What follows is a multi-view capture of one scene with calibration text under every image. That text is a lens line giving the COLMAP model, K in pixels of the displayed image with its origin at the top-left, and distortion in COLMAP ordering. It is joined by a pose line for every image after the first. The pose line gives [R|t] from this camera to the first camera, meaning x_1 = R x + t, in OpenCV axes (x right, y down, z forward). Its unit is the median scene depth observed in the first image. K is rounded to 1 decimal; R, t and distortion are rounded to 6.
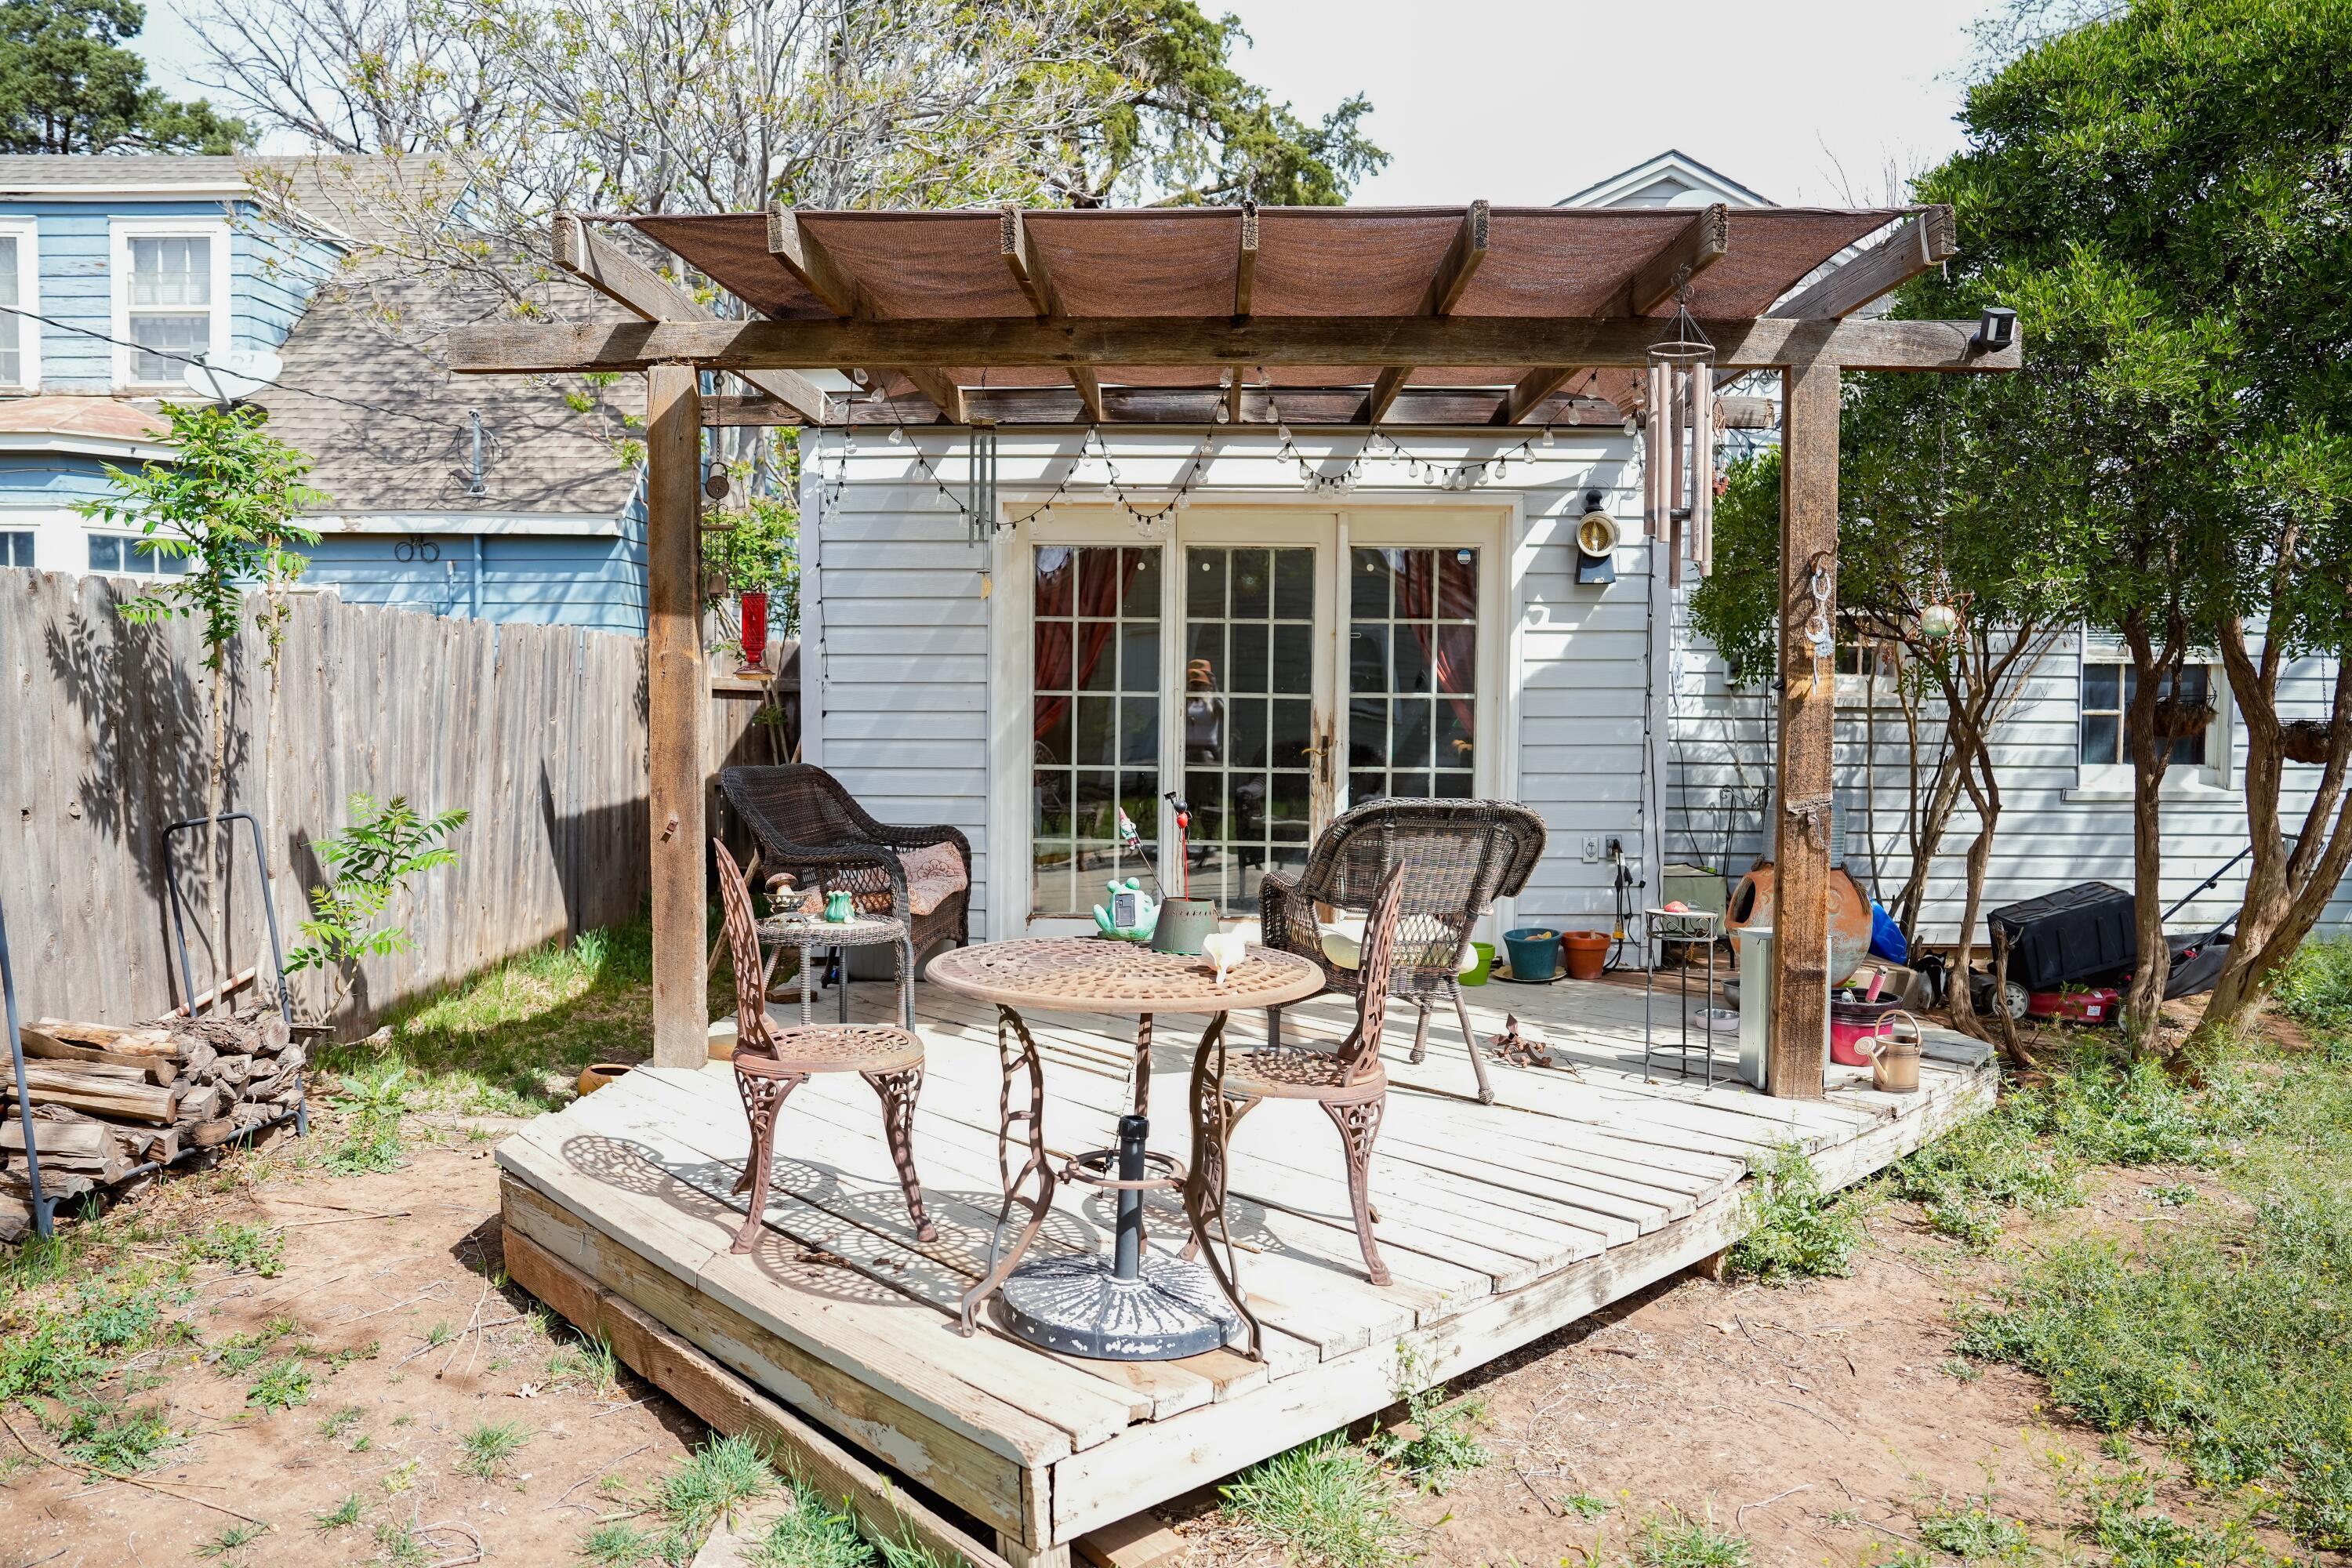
lens RADIAL K [[1621.1, 0, 1172.3], [0, 1621.1, 774.8], [0, 0, 1]] dist [-0.111563, 0.078965]
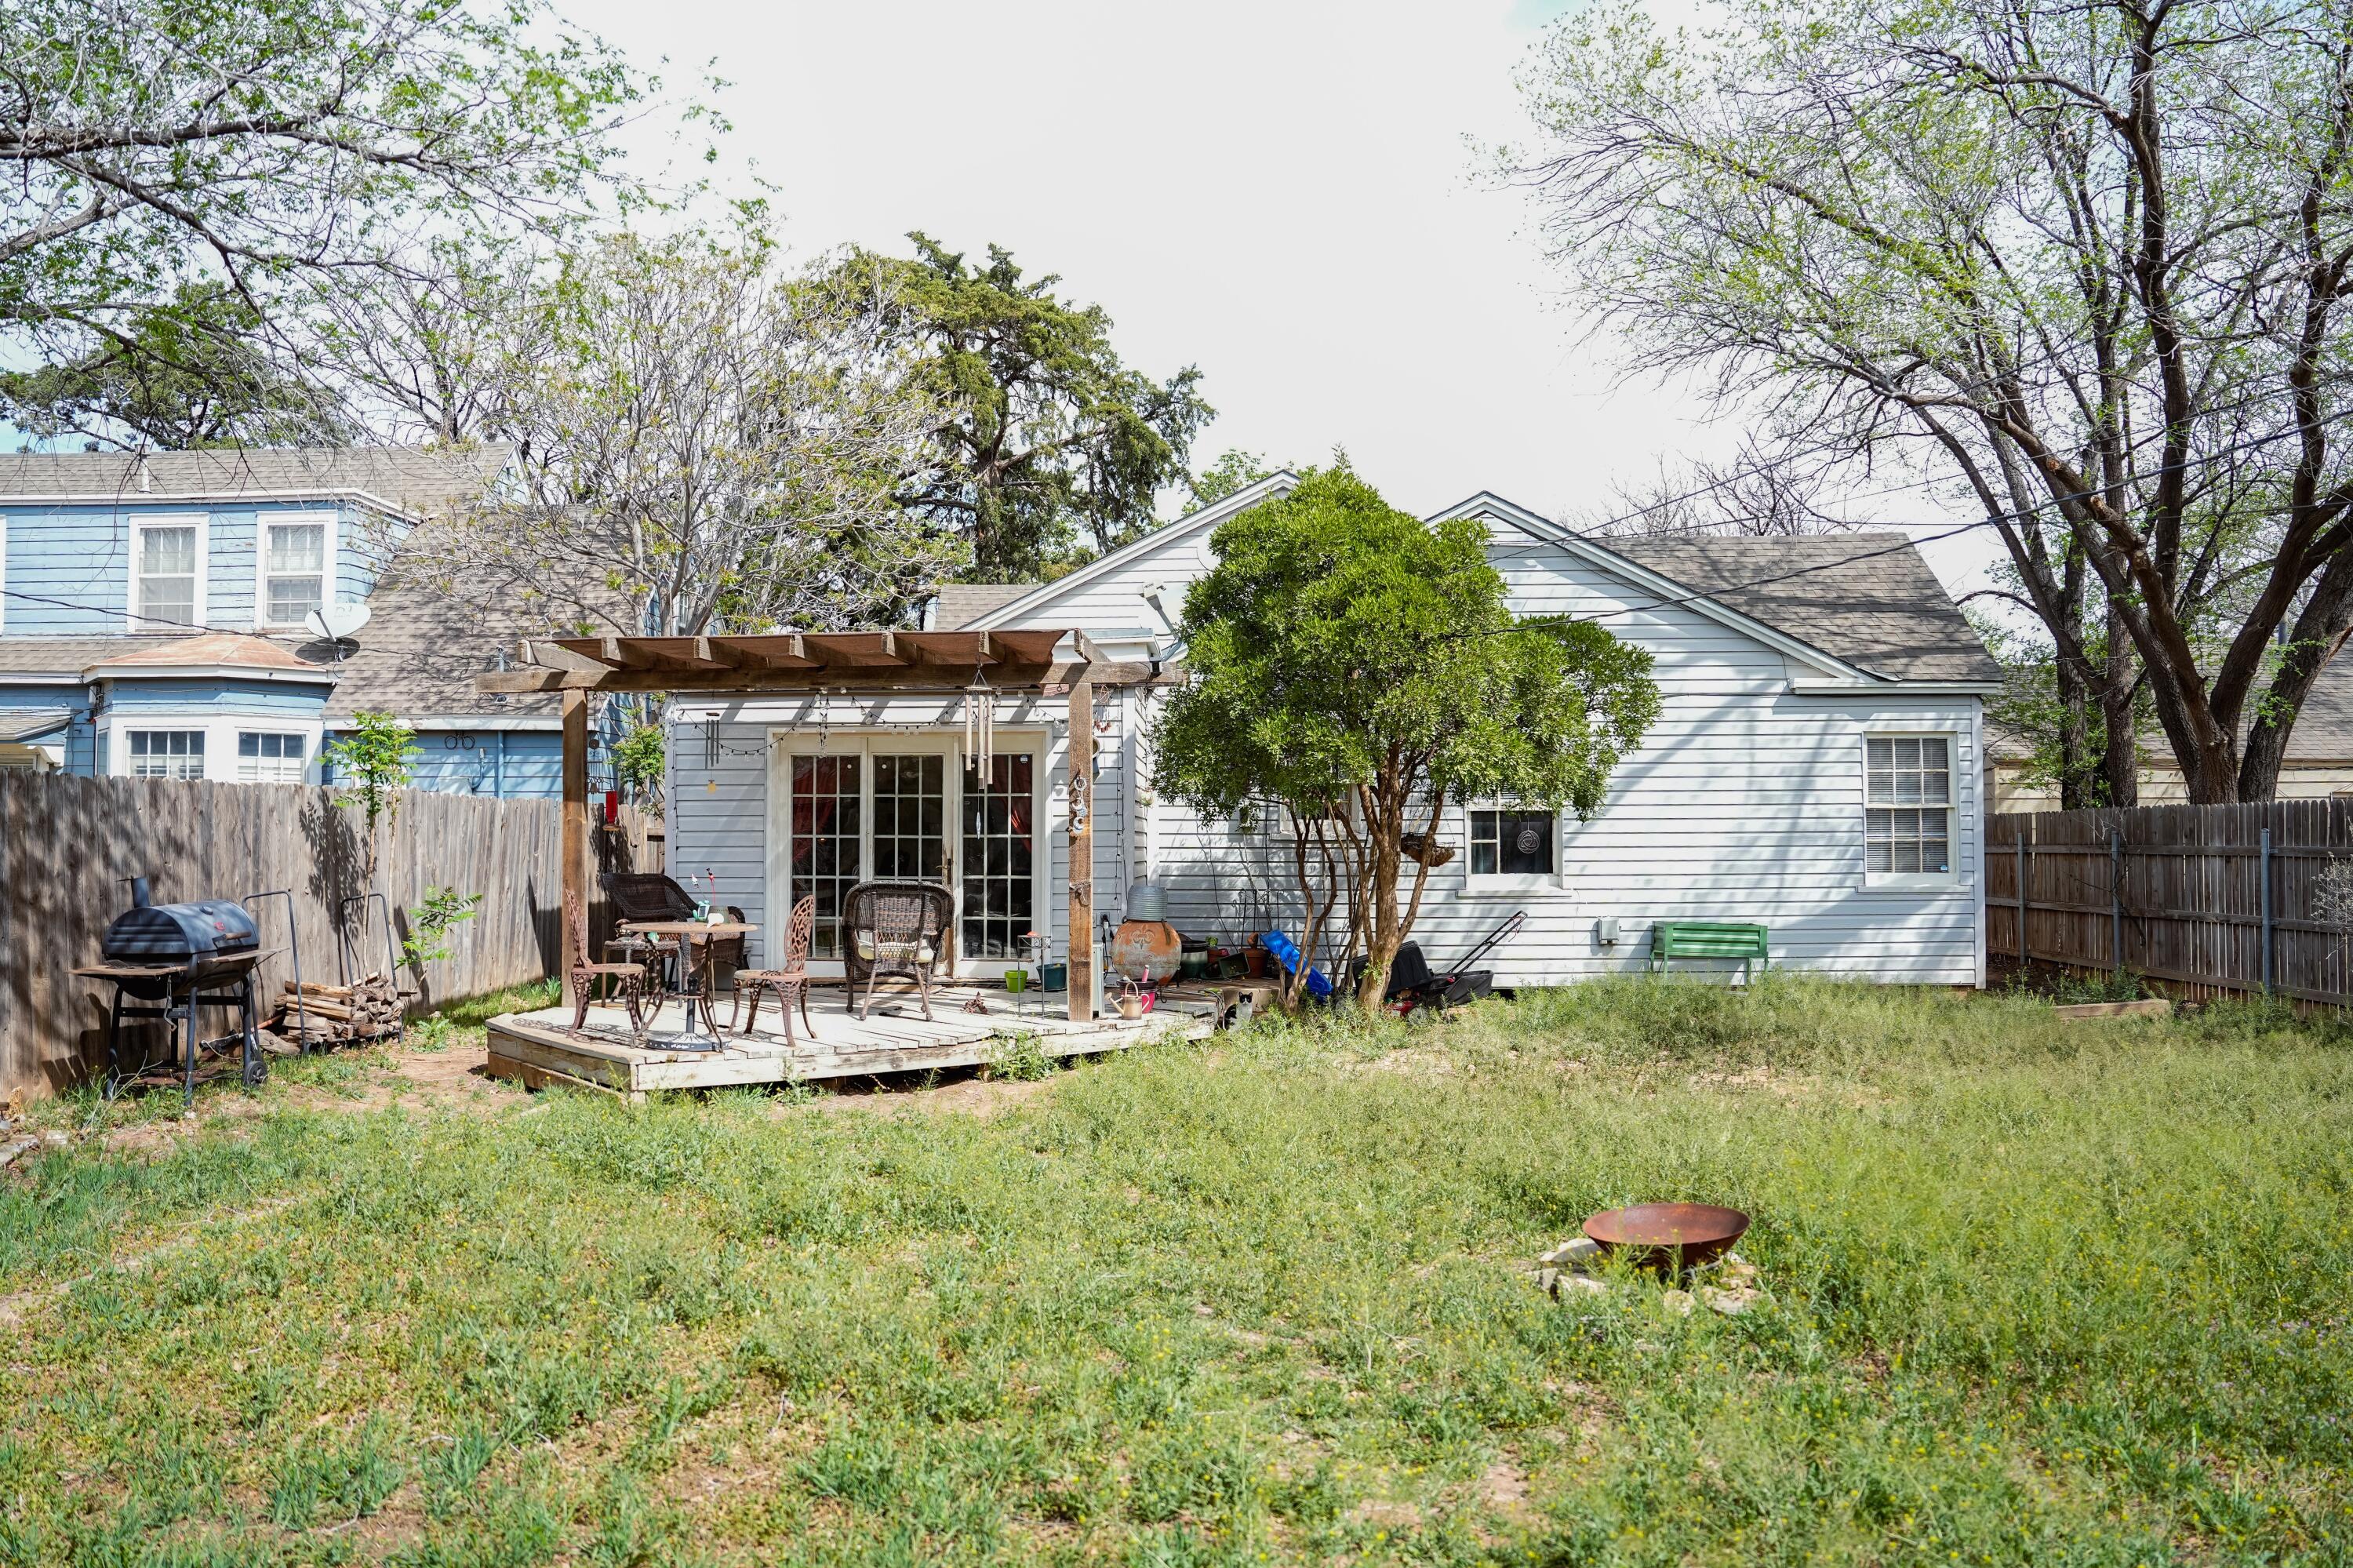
lens RADIAL K [[1646.1, 0, 1176.5], [0, 1646.1, 784.0], [0, 0, 1]] dist [-0.130856, 0.111837]
pose [[0.999683, -0.010055, -0.023102, 0.392108], [0.008116, 0.996553, -0.082555, 0.046461], [0.023853, 0.082341, 0.996319, -0.829632]]
